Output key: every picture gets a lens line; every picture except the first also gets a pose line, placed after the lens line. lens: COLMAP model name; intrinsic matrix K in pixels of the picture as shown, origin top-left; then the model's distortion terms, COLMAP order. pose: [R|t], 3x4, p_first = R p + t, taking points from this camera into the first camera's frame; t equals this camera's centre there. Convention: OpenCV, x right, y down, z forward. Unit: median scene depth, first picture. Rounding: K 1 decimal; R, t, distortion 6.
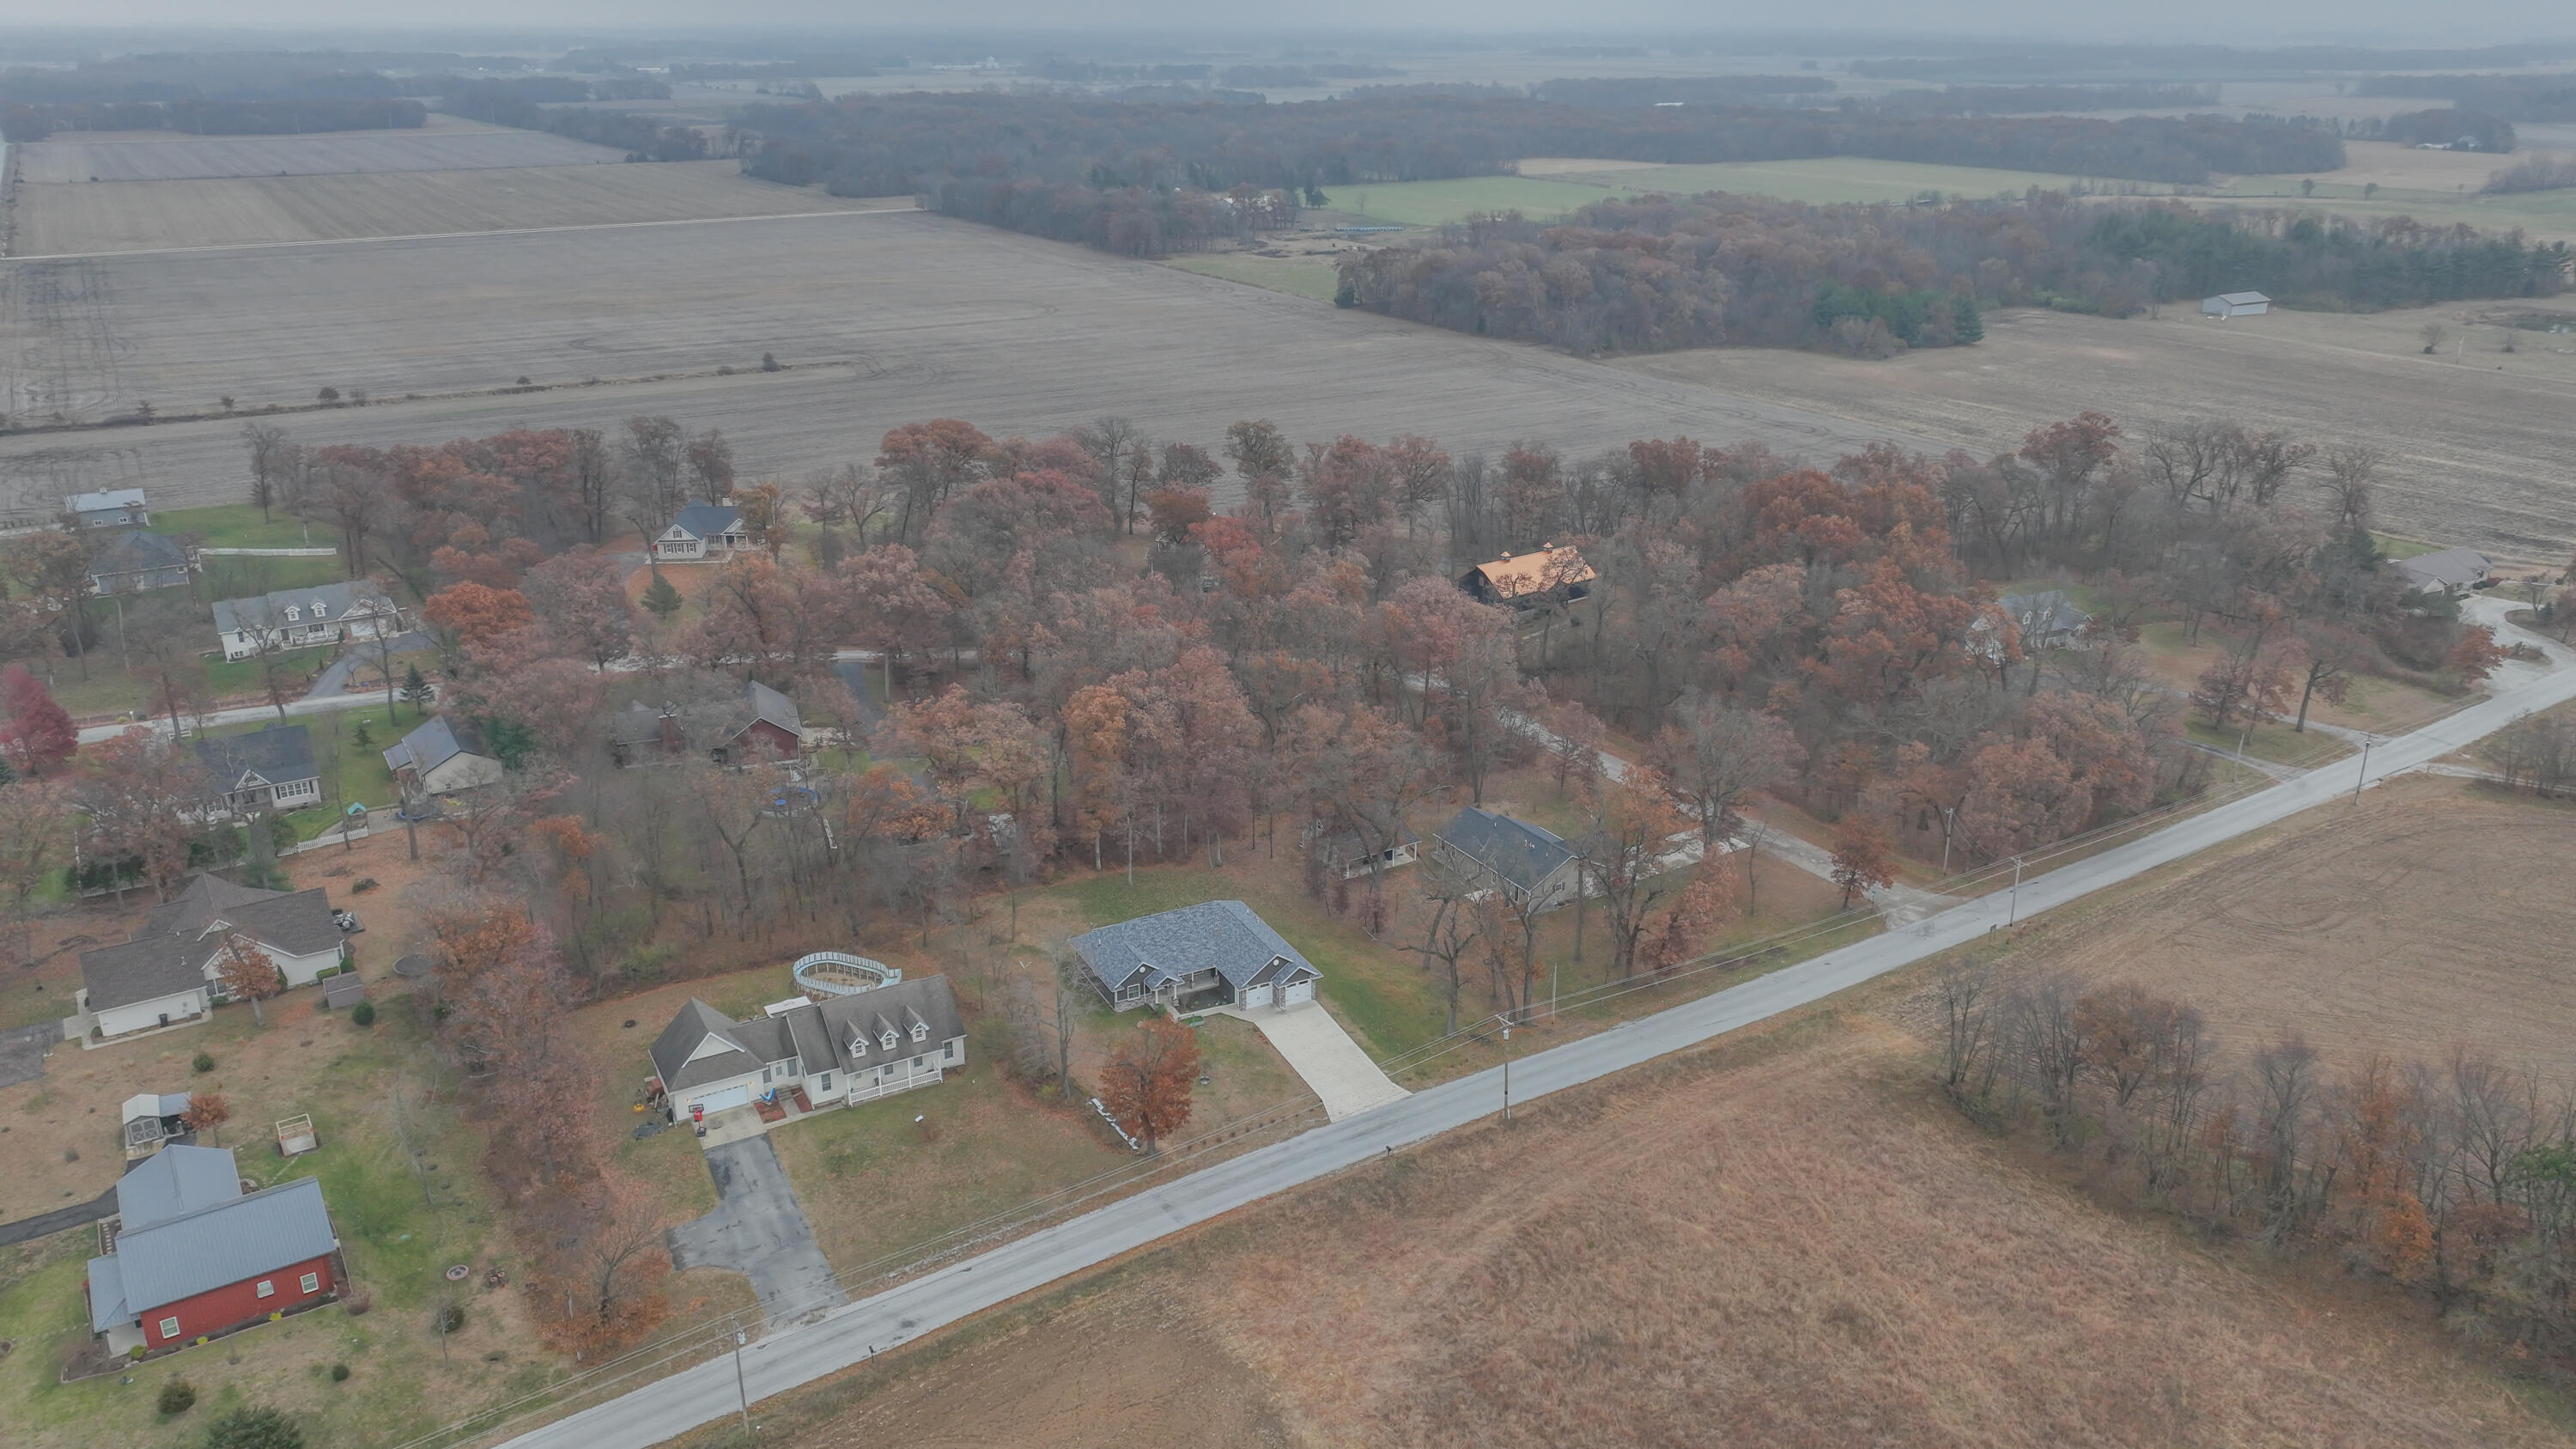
lens RADIAL K [[1858.8, 0, 1309.7], [0, 1858.8, 715.8], [0, 0, 1]] dist [0.004727, 0.010784]
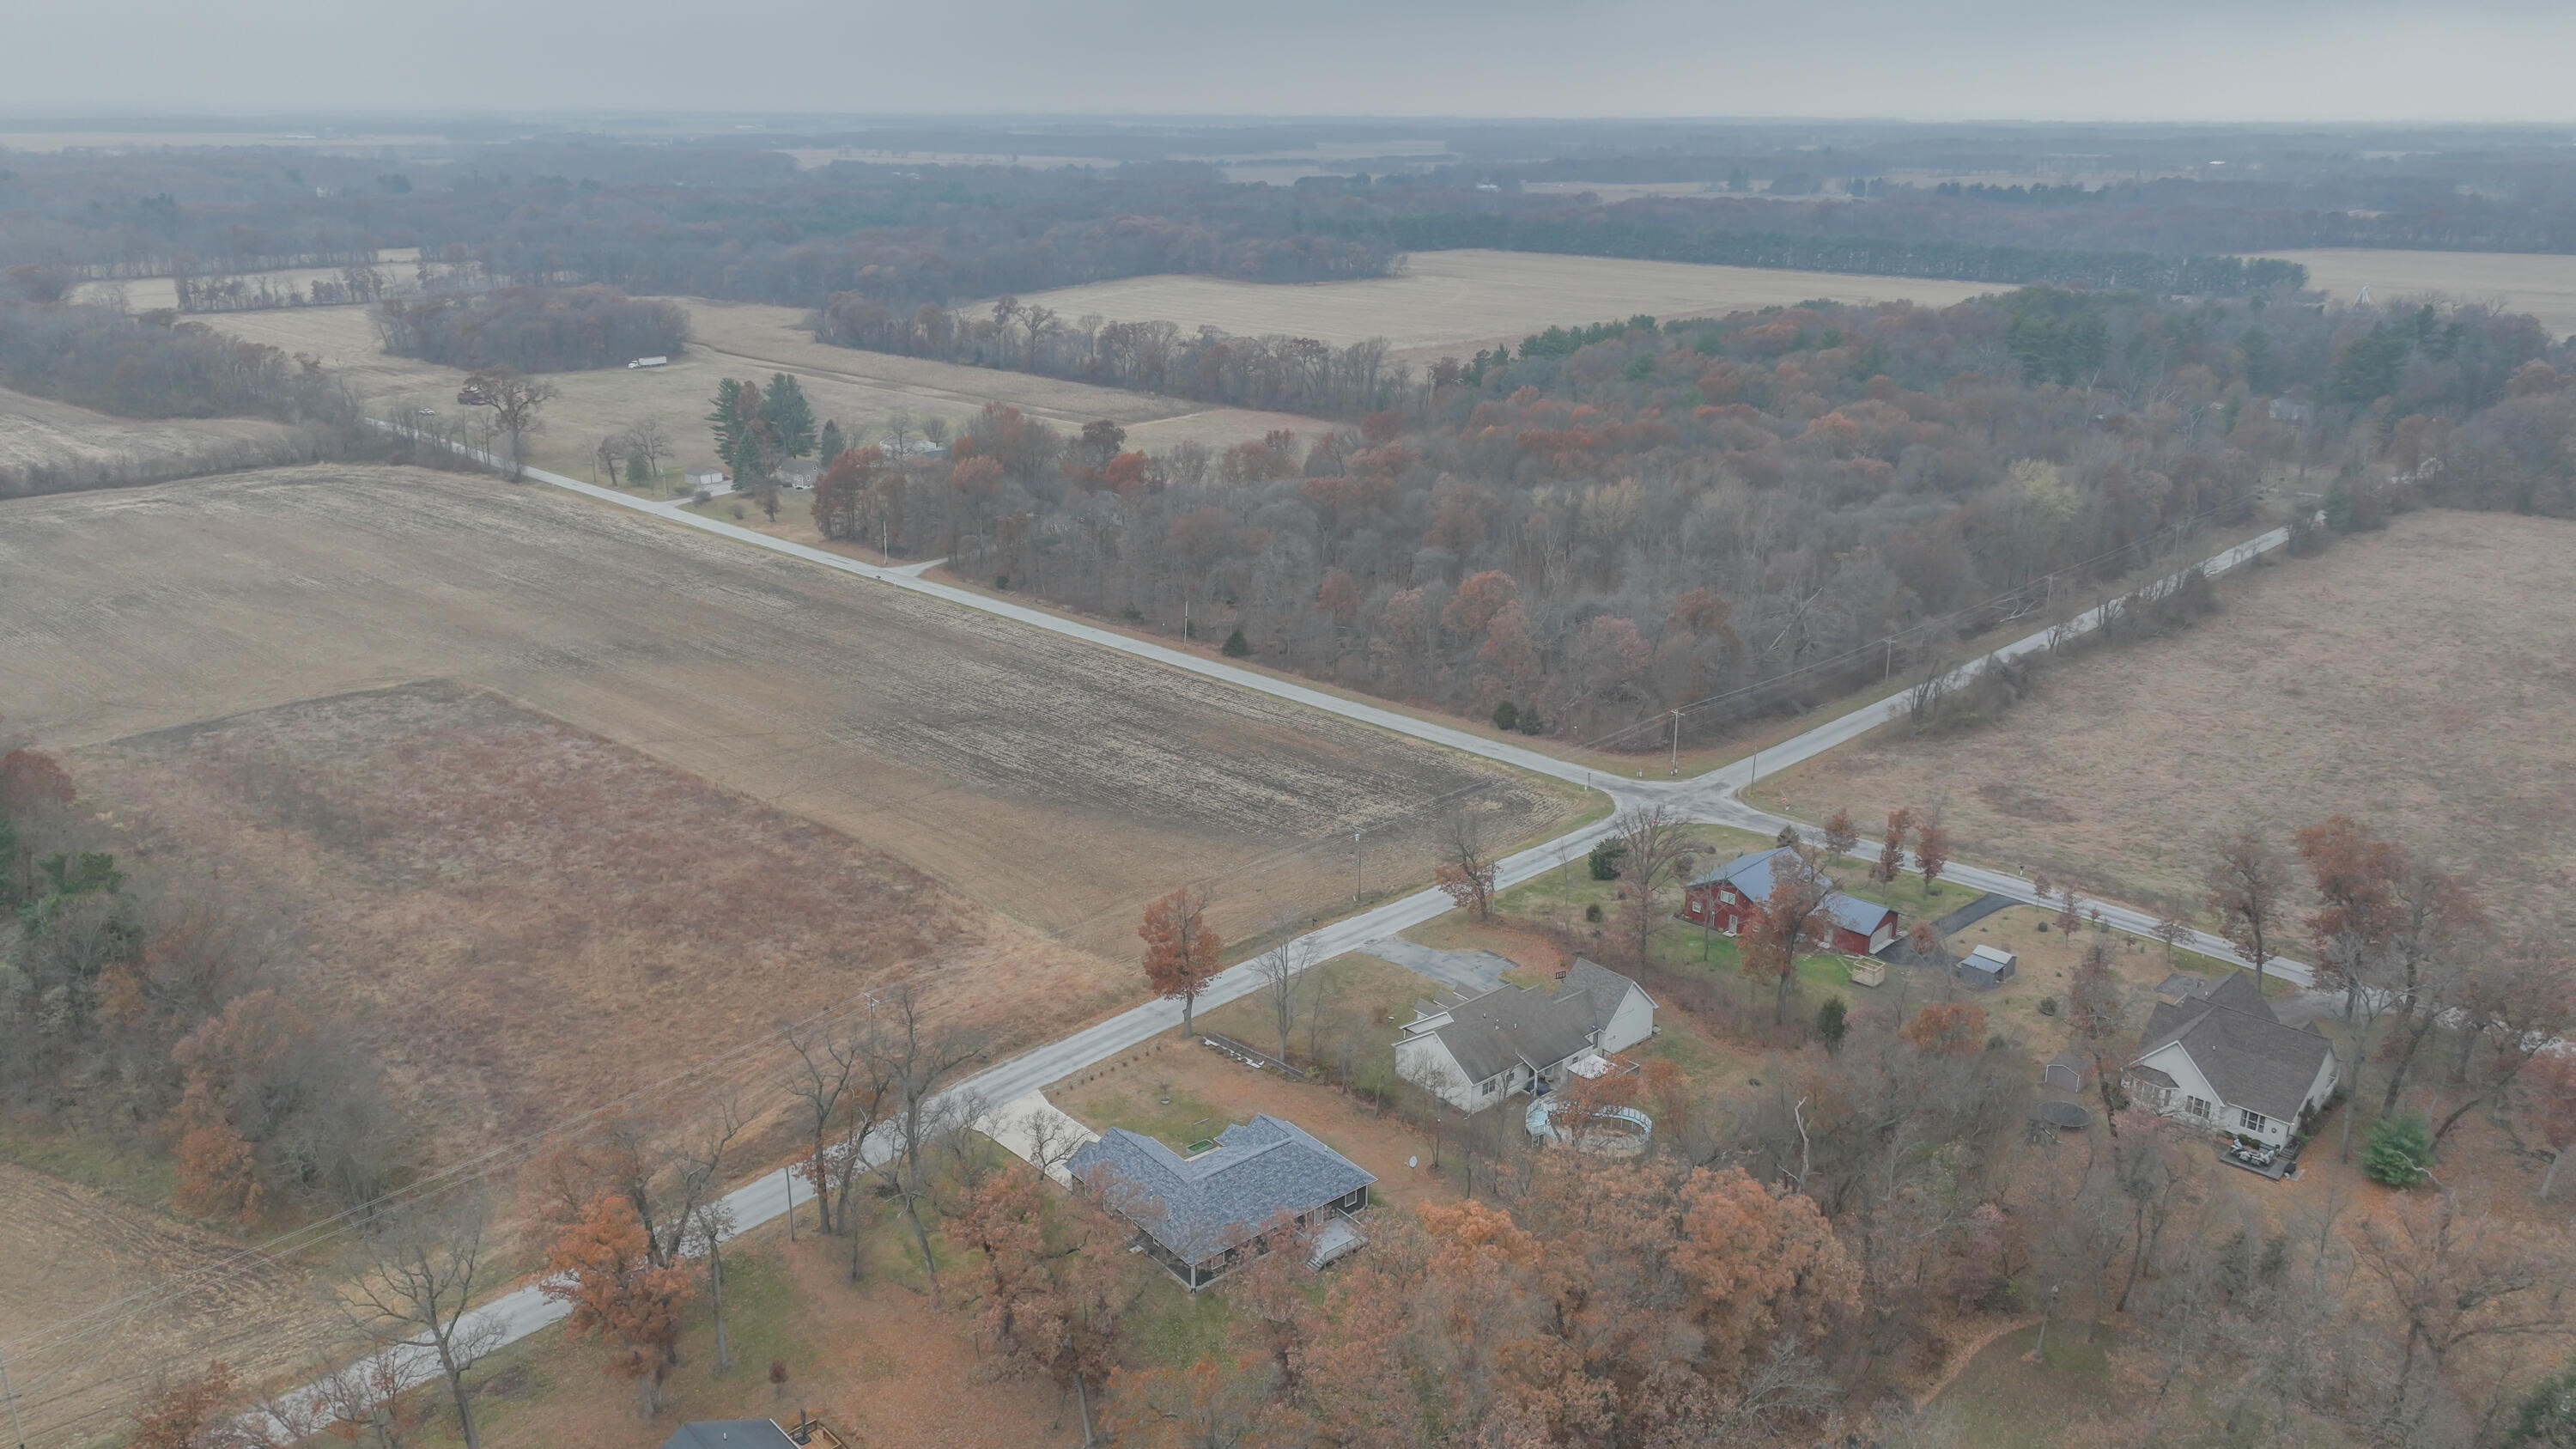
lens RADIAL K [[1858.8, 0, 1297.5], [0, 1858.8, 722.7], [0, 0, 1]] dist [0.004727, 0.010784]
pose [[-0.978335, 0.056924, -0.199050, 0.069085], [-0.081610, 0.777565, 0.623484, -0.653465], [0.190266, 0.626220, -0.756073, 1.784236]]
